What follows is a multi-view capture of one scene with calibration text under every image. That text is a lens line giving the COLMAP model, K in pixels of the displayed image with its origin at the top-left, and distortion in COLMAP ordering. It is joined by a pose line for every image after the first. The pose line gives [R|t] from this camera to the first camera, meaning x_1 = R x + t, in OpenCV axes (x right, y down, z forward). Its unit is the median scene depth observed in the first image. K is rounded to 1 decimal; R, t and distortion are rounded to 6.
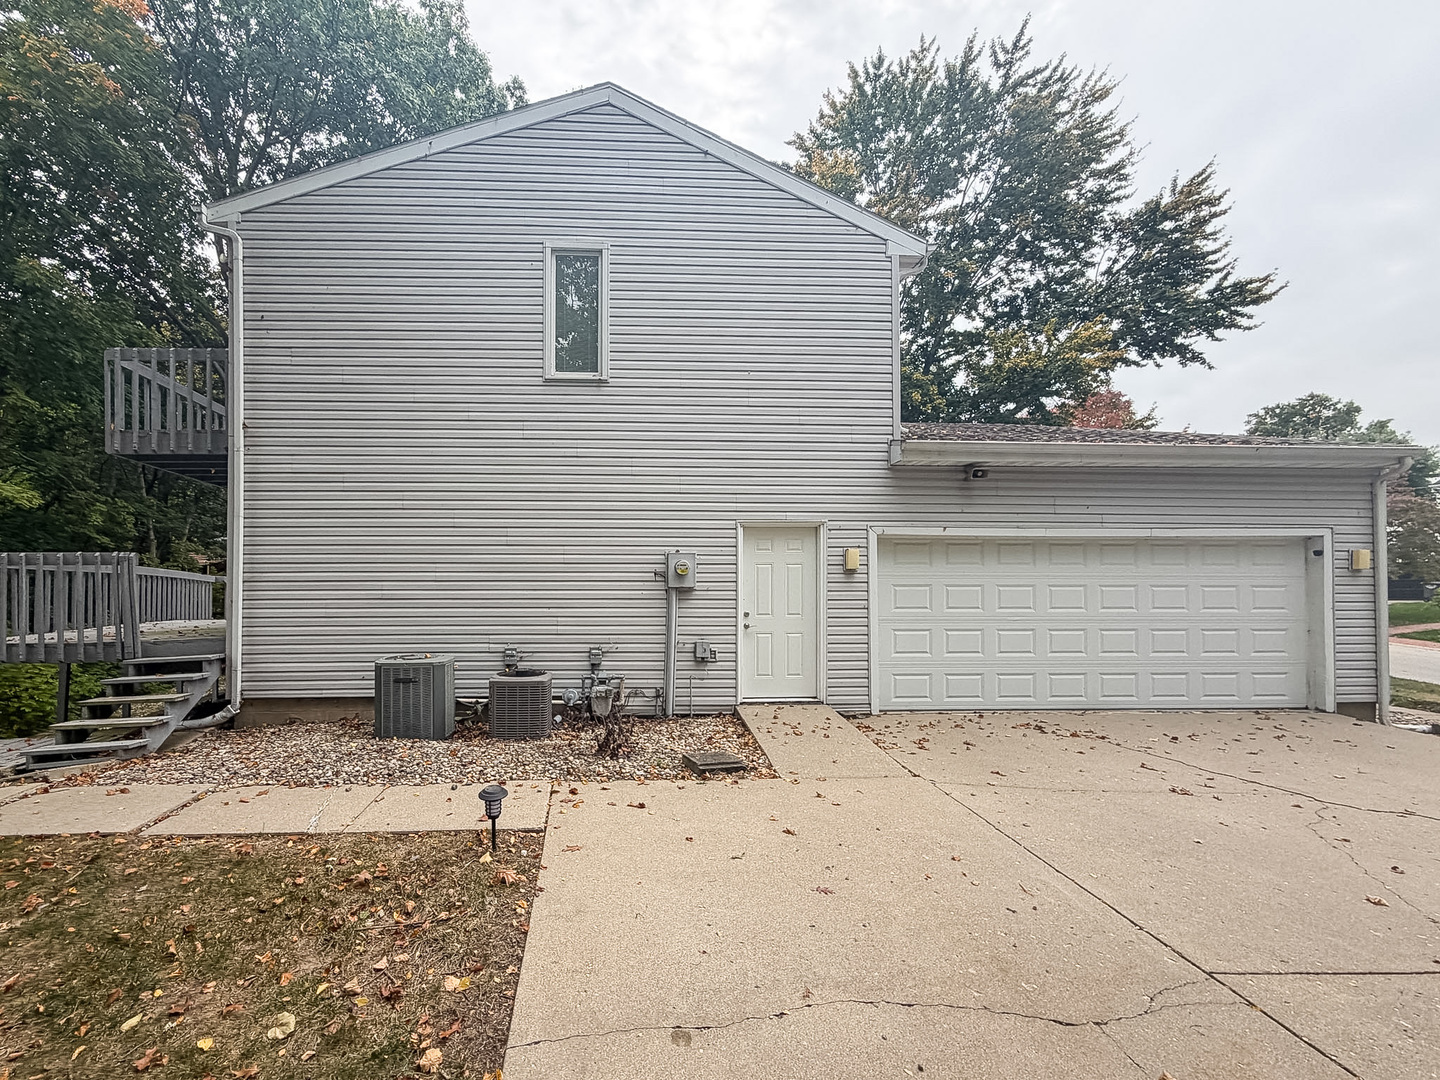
lens RADIAL K [[571.7, 0, 720.4], [0, 571.7, 623.7], [0, 0, 1]] dist [0.000222, 0.000054]
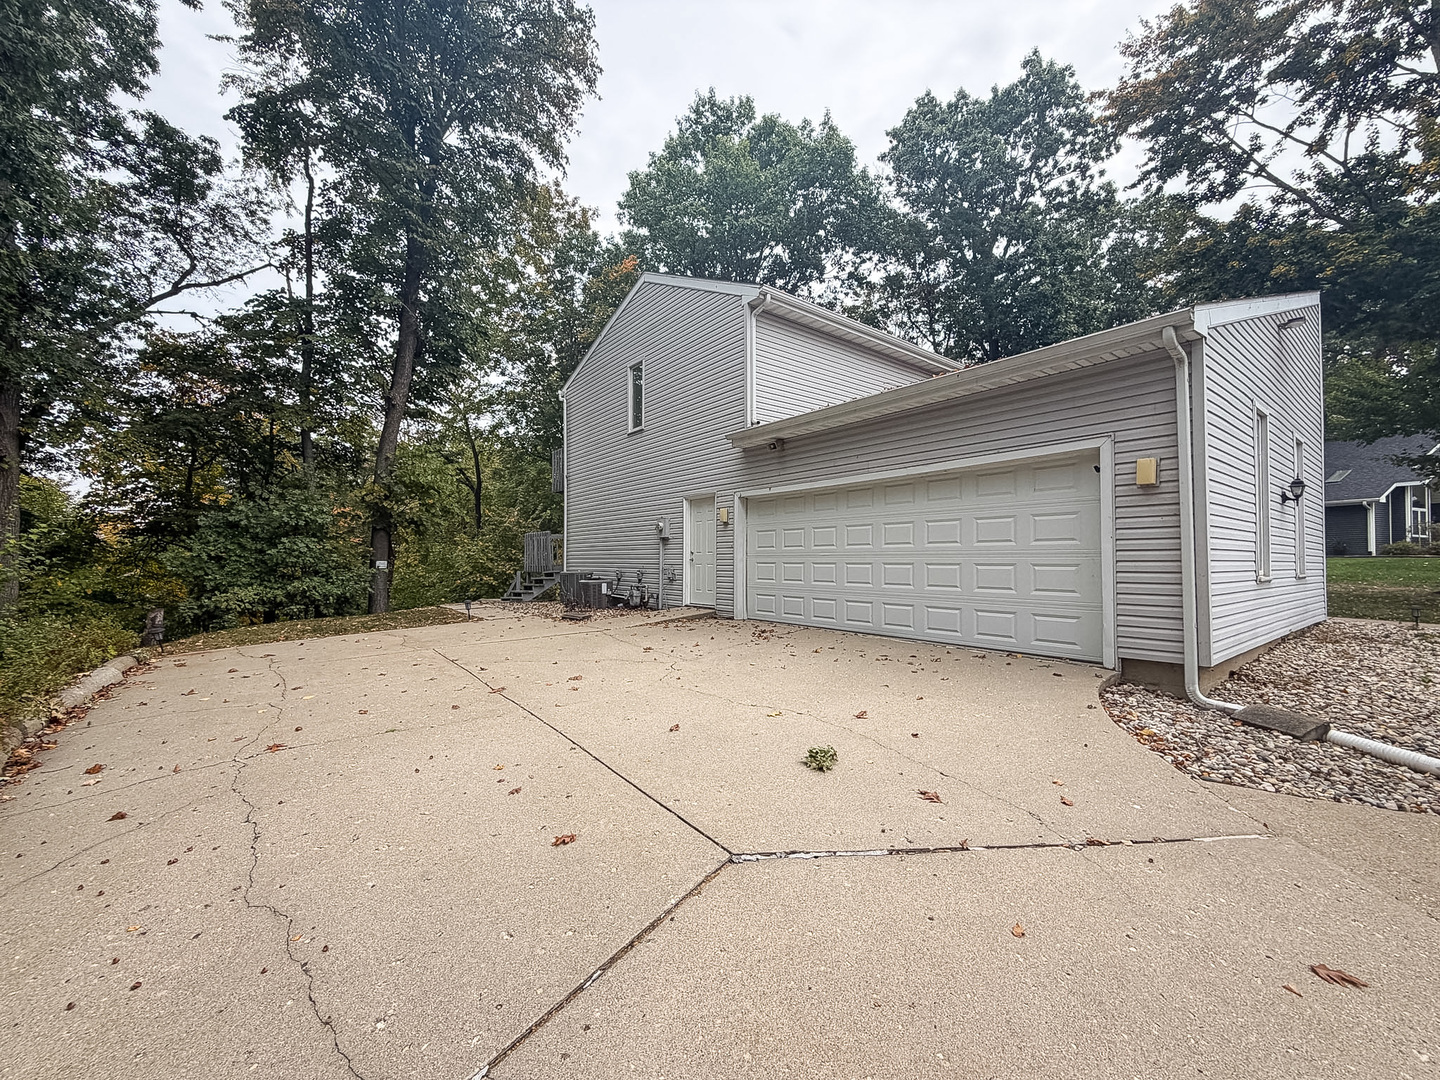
lens RADIAL K [[576.9, 0, 712.2], [0, 576.9, 553.7], [0, 0, 1]] dist [-0.000280, -0.000061]
pose [[0.574127, -0.006986, -0.818736, 1.469879], [0.000228, 0.999965, -0.008373, 0.001259], [0.818766, 0.004620, 0.574109, 0.095828]]
